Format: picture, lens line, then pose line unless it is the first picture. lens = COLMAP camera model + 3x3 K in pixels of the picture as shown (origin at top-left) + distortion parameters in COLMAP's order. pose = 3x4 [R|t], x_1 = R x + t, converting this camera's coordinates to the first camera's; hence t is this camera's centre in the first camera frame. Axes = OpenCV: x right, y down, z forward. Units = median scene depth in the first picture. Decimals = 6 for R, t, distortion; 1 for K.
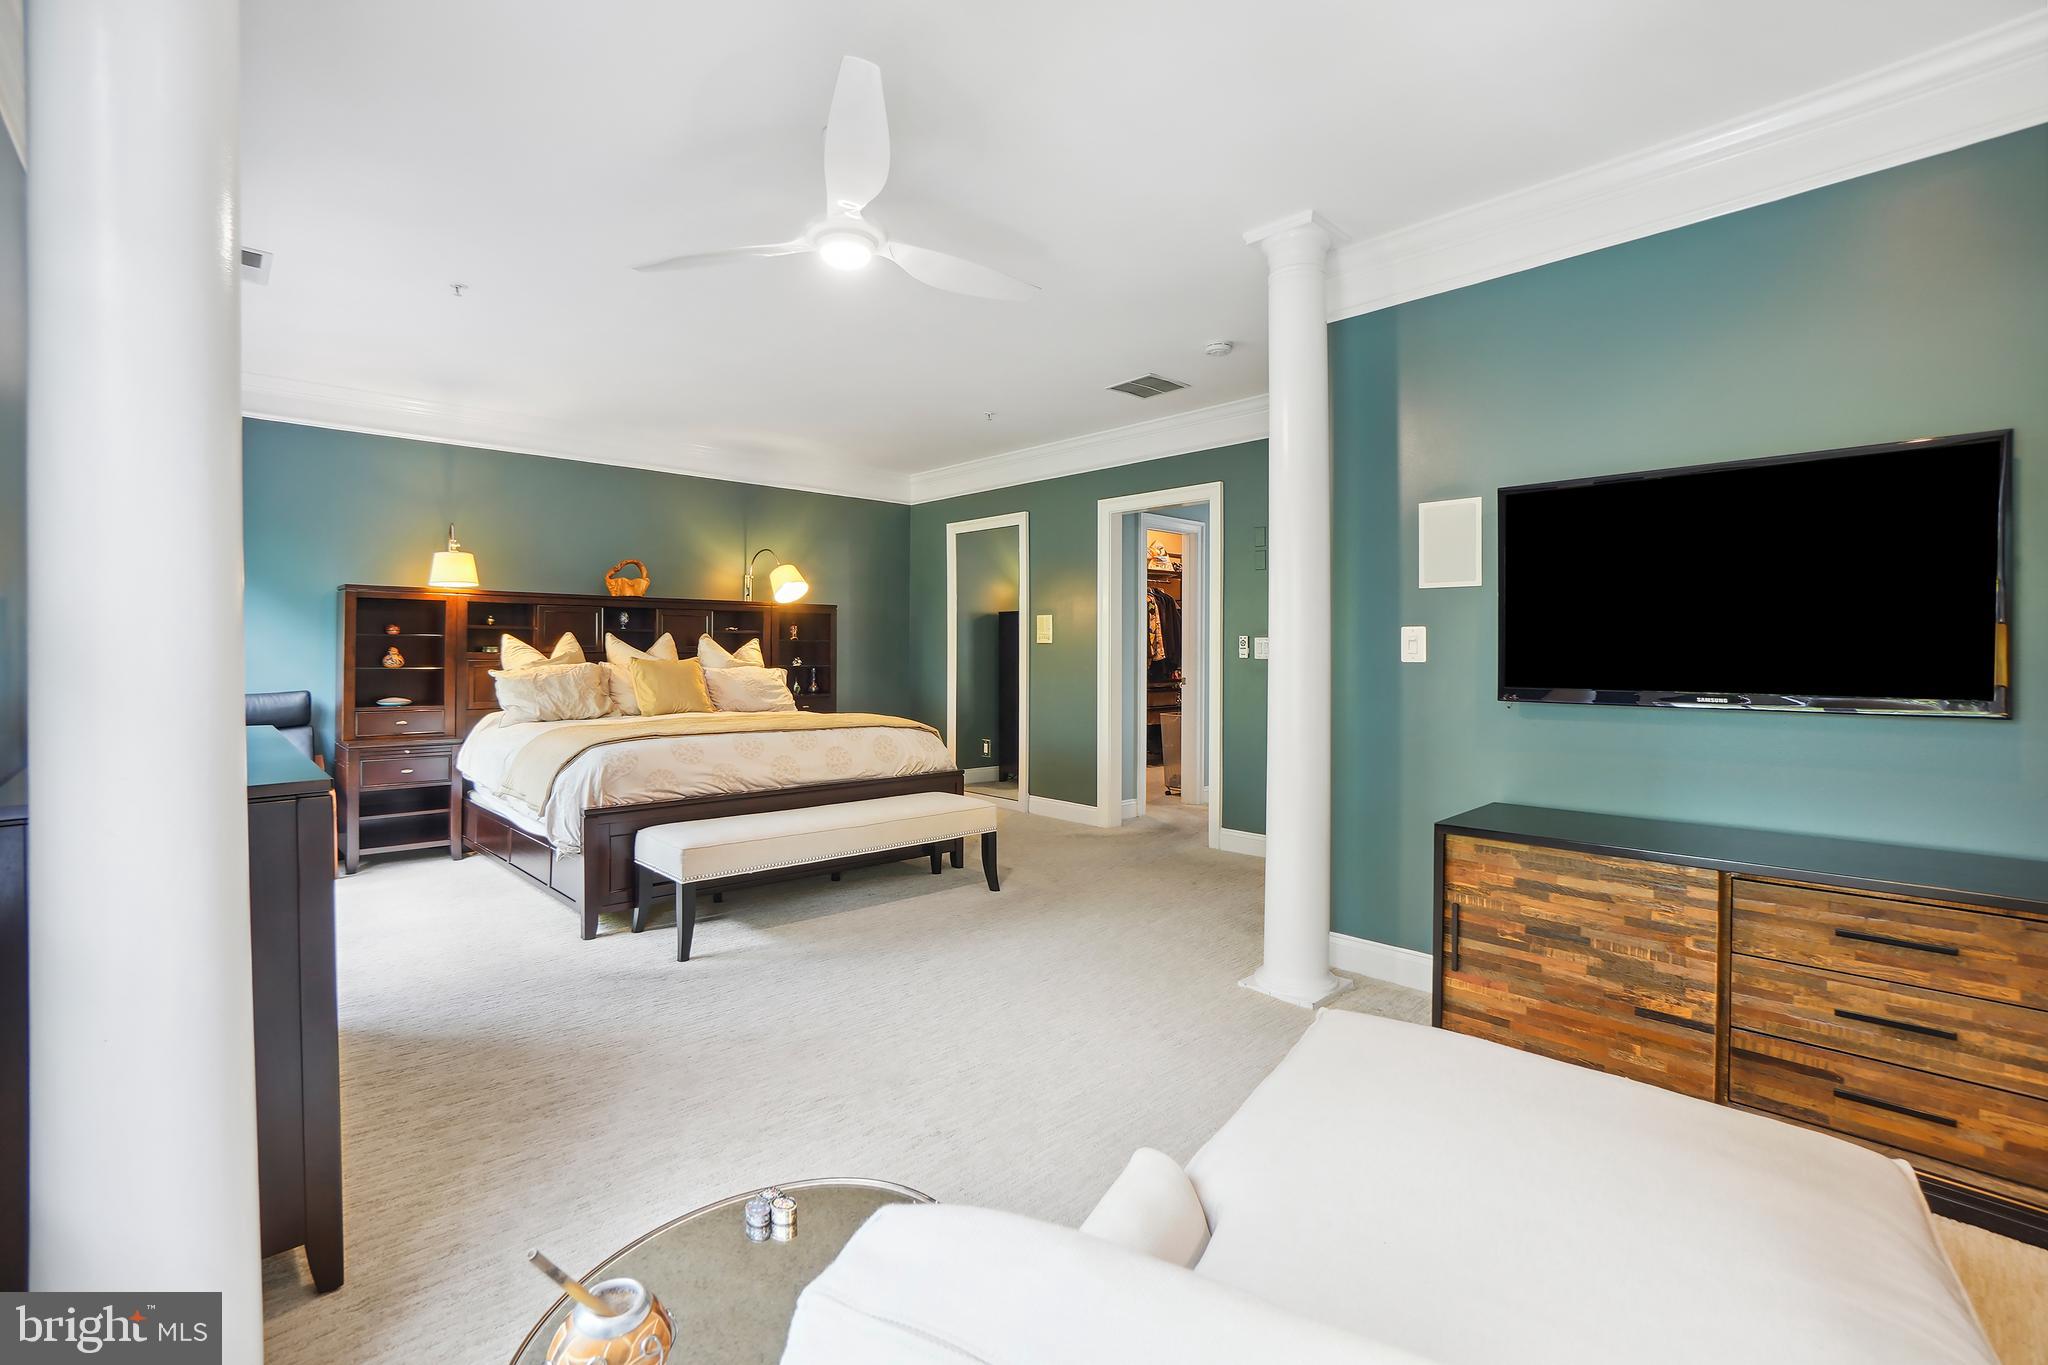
lens RADIAL K [[923.1, 0, 1023.8], [0, 923.1, 630.0], [0, 0, 1]] dist [-0.042199, 0.000106]
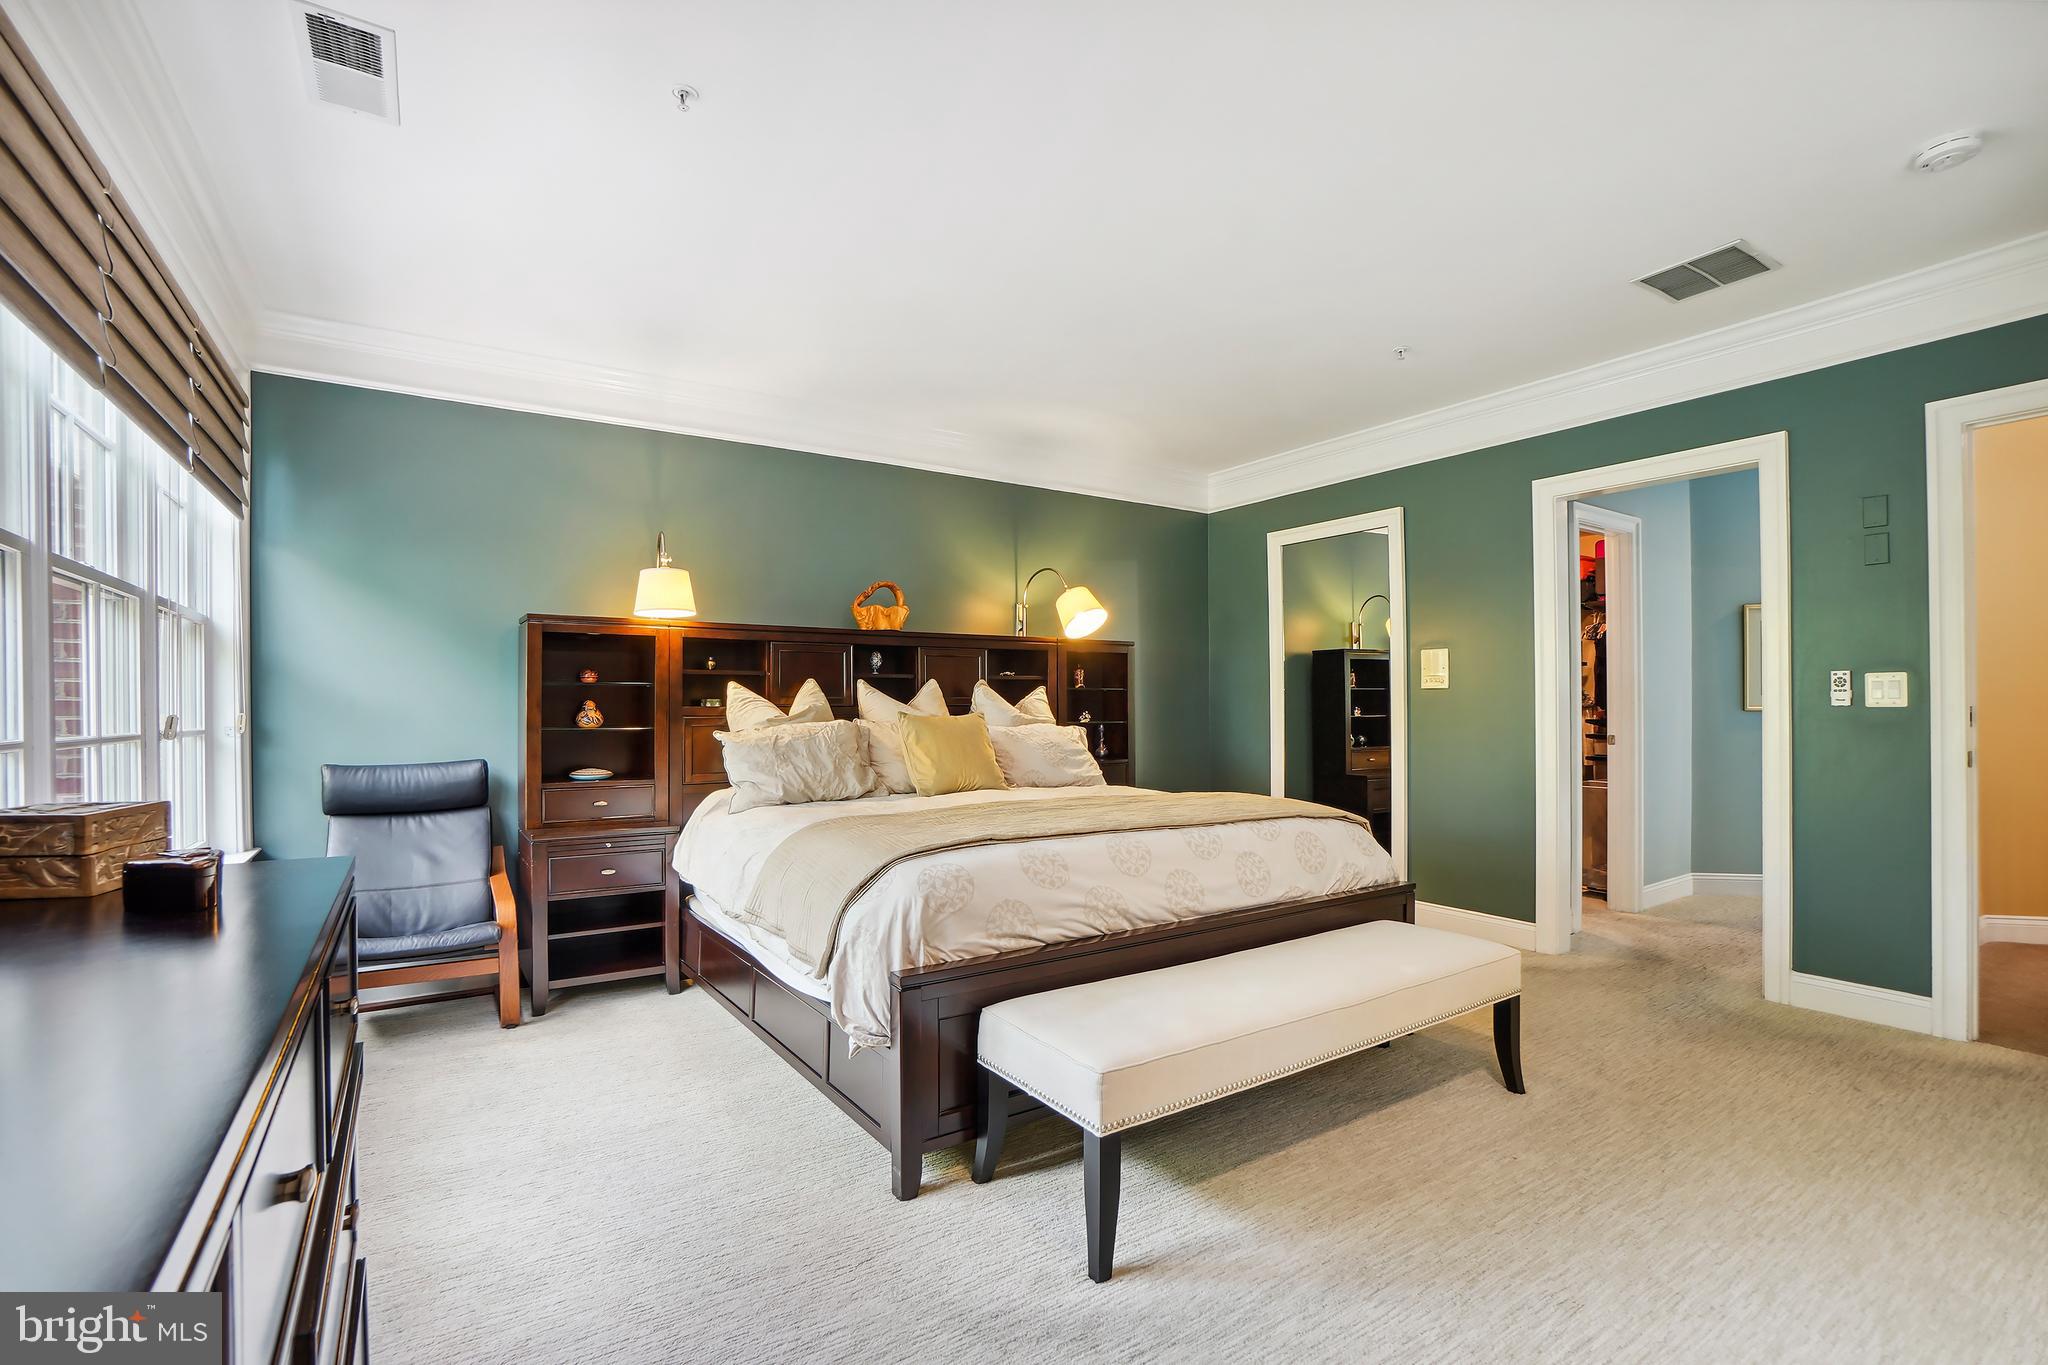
lens RADIAL K [[895.6, 0, 1013.3], [0, 895.6, 685.7], [0, 0, 1]] dist [-0.048559, -0.000072]
pose [[0.986308, -0.010845, -0.164558, -0.233085], [0.010802, 0.999941, -0.001153, 0.011396], [0.164561, -0.000640, 0.986367, 0.338150]]
